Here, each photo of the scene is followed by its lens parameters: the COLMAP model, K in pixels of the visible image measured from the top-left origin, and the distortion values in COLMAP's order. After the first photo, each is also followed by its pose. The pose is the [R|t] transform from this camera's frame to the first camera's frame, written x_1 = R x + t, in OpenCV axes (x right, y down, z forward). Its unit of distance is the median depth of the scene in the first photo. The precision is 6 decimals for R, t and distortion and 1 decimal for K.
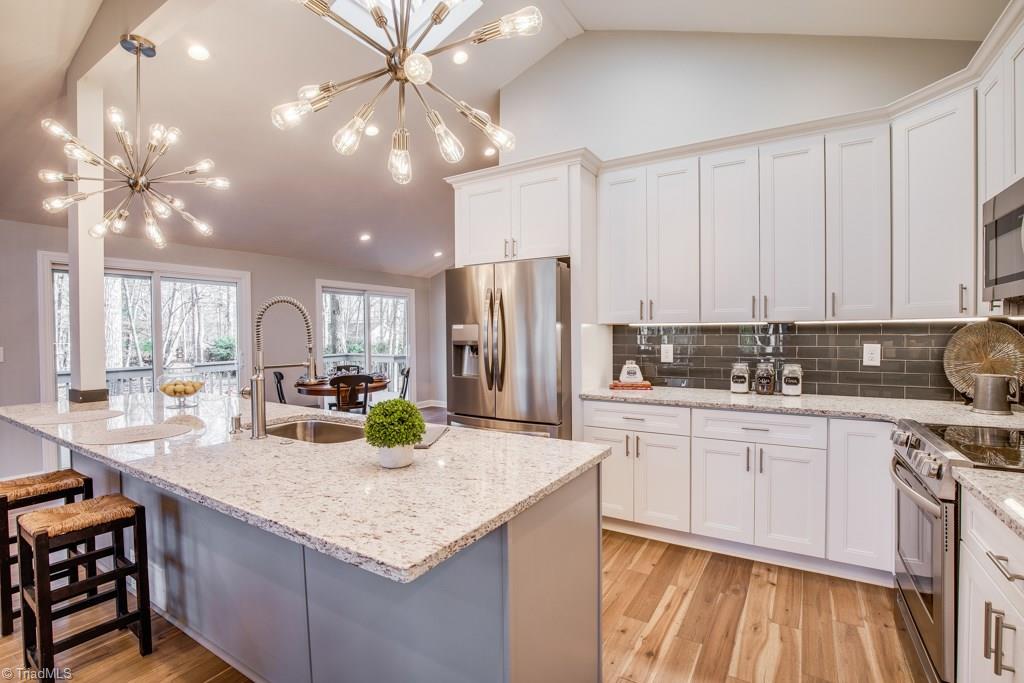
lens RADIAL K [[468.3, 0, 514.0], [0, 468.3, 338.8], [0, 0, 1]] dist [-0.032340, 0.005033]
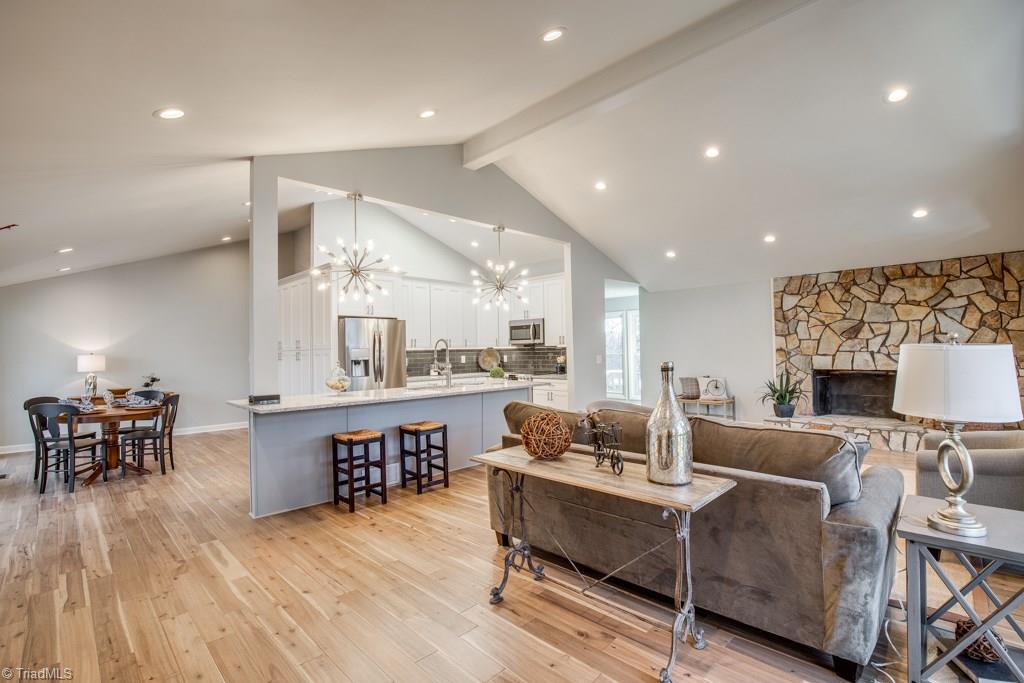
lens RADIAL K [[468.3, 0, 519.1], [0, 468.3, 342.9], [0, 0, 1]] dist [-0.032340, 0.005033]
pose [[0.233379, 0.017279, 0.972232, -2.114234], [0.031796, 0.999172, -0.025390, 0.015625], [-0.971866, 0.036838, 0.232637, -0.070708]]
